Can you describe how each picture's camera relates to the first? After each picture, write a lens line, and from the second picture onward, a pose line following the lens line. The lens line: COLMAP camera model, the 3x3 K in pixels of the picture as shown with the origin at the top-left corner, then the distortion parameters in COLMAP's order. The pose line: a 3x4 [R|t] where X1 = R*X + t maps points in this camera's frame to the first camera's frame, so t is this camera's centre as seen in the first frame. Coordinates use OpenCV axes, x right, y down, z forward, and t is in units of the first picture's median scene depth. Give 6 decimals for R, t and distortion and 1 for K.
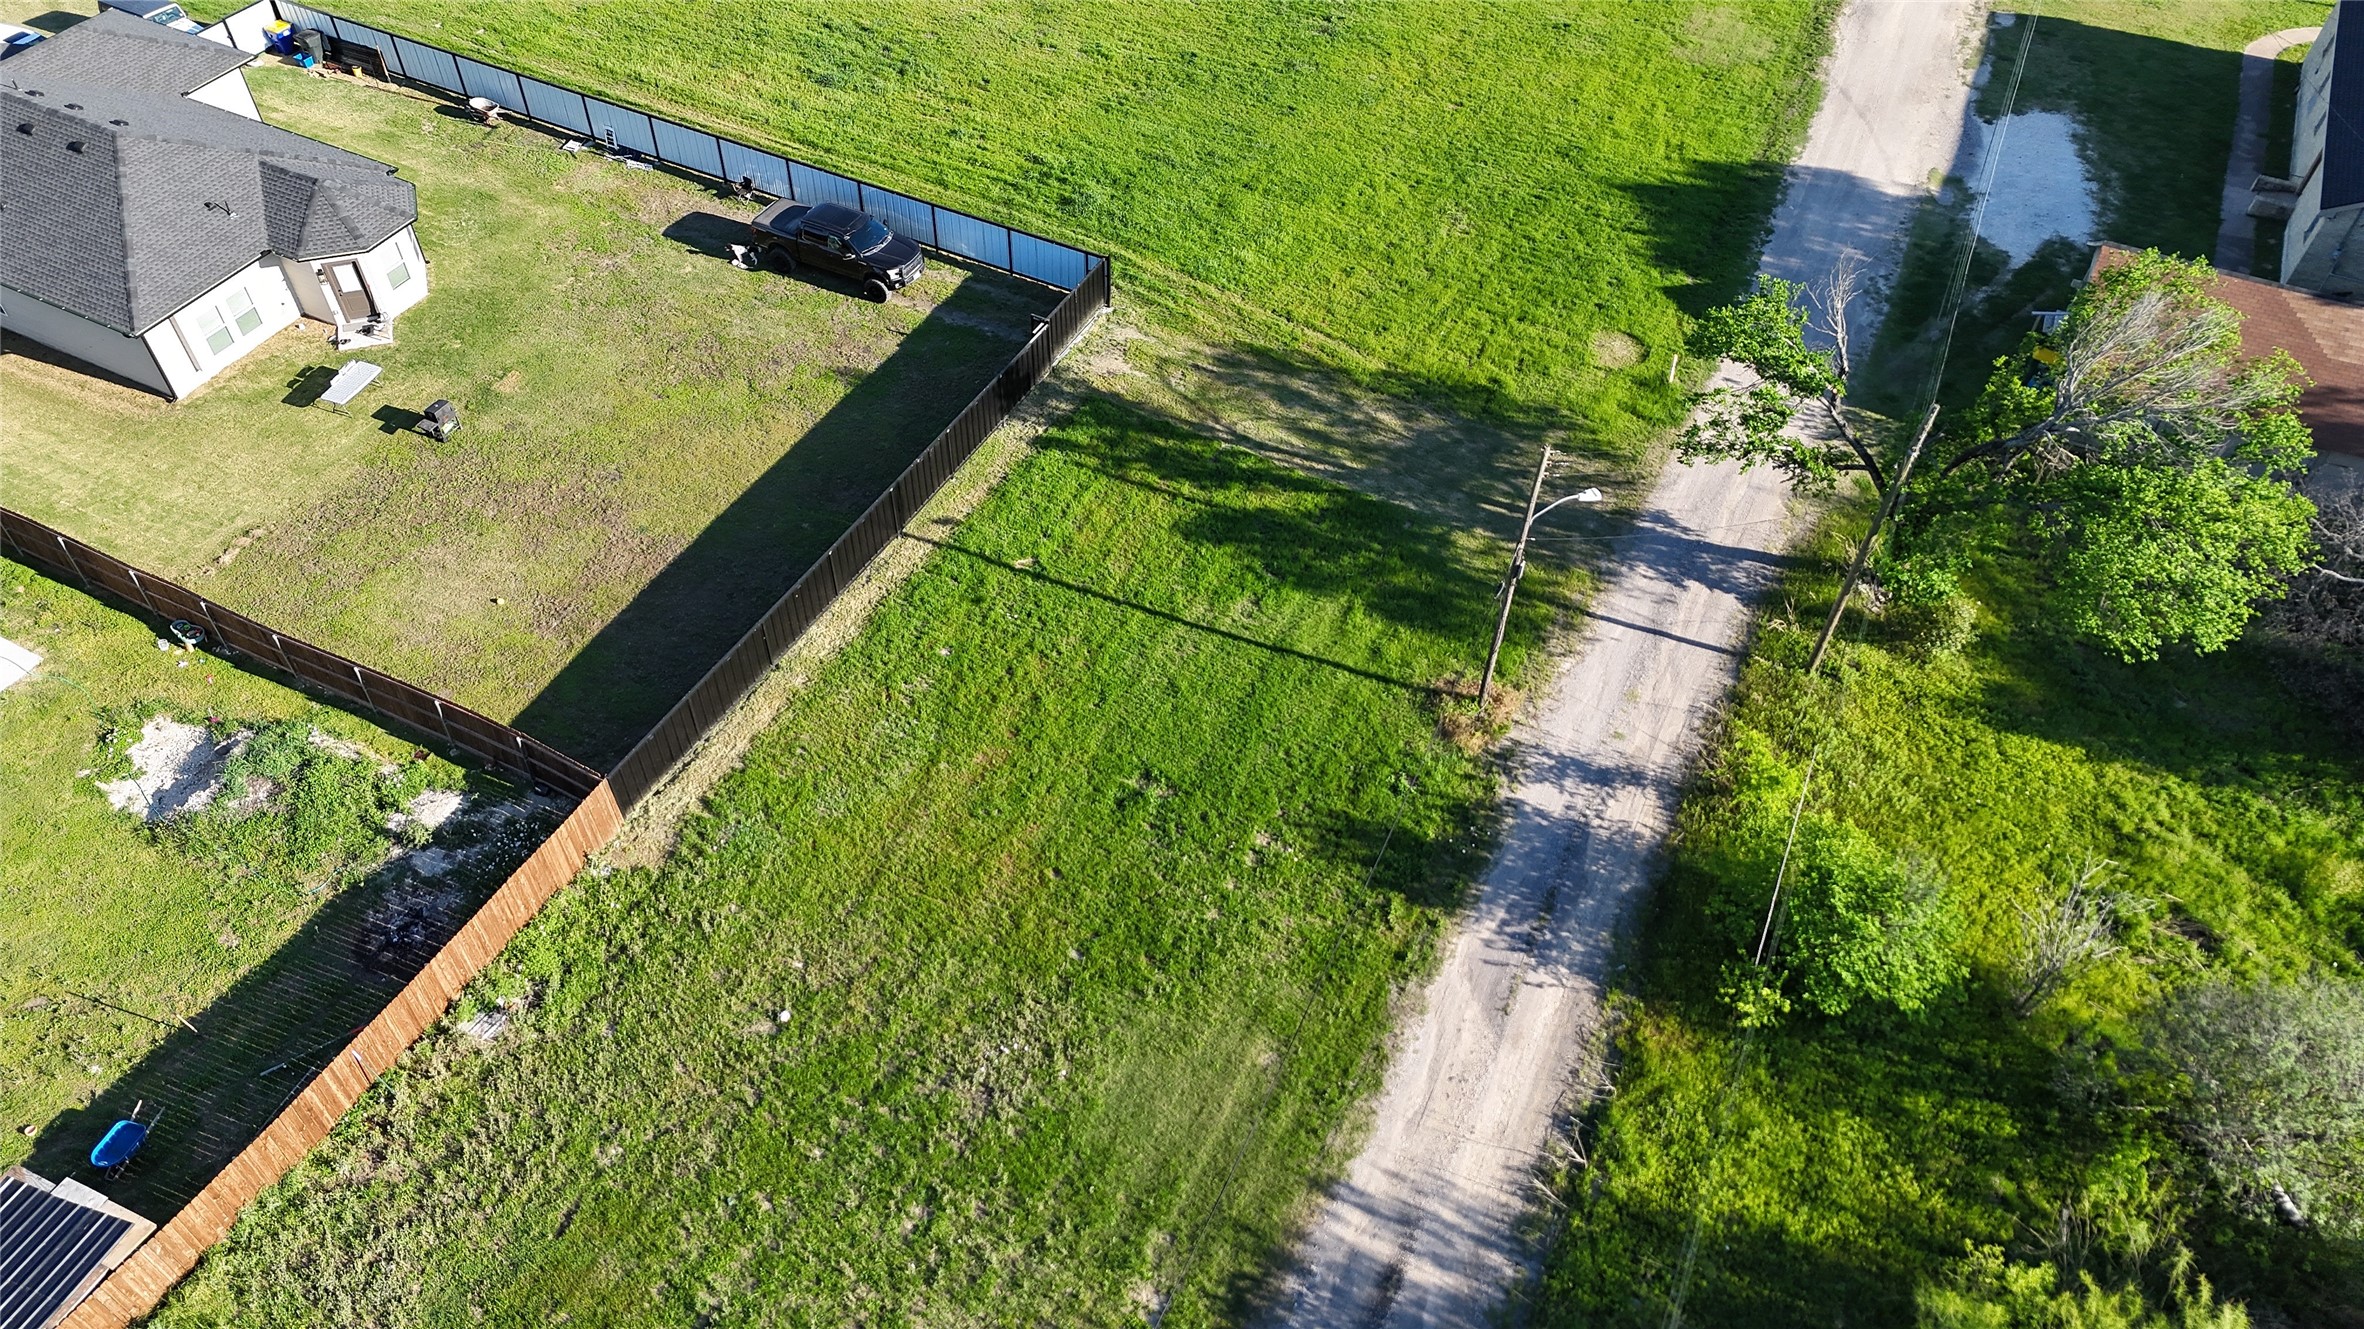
lens RADIAL K [[1648.4, 0, 1180.0], [0, 1648.4, 638.9], [0, 0, 1]] dist [0.023534, -0.013865]
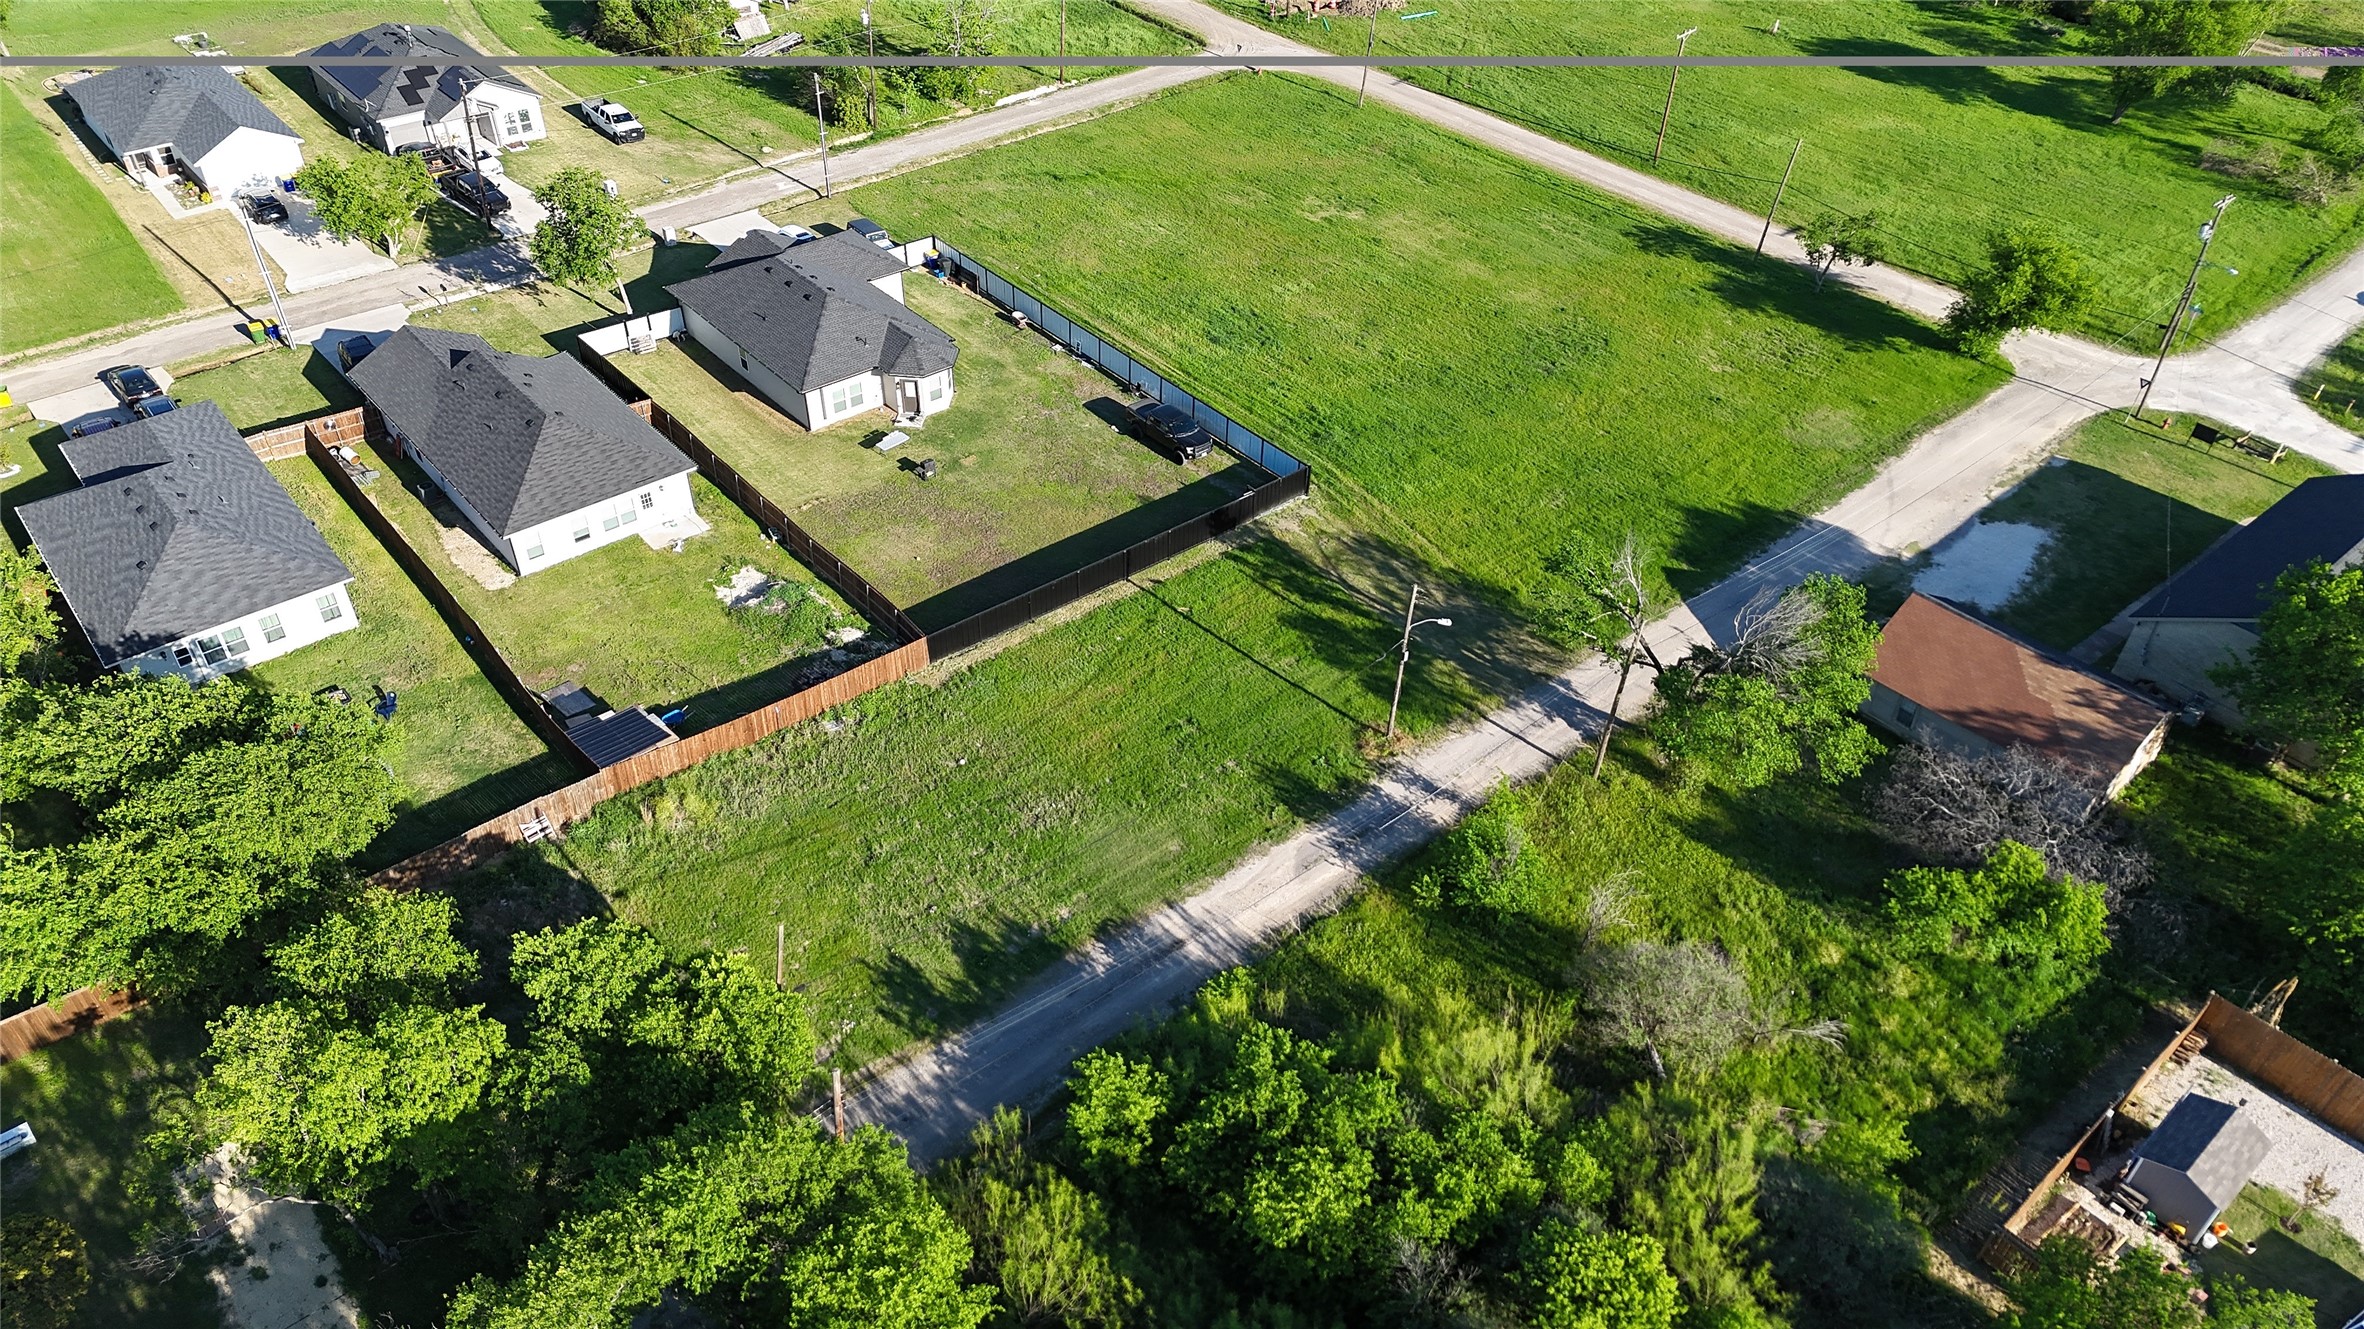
lens RADIAL K [[1648.4, 0, 1187.7], [0, 1648.4, 676.4], [0, 0, 1]] dist [0.023534, -0.013865]
pose [[0.916464, 0.248847, -0.313318, 0.434064], [-0.290986, 0.951995, -0.095037, 0.170602], [0.274627, 0.178269, 0.944881, -0.589497]]
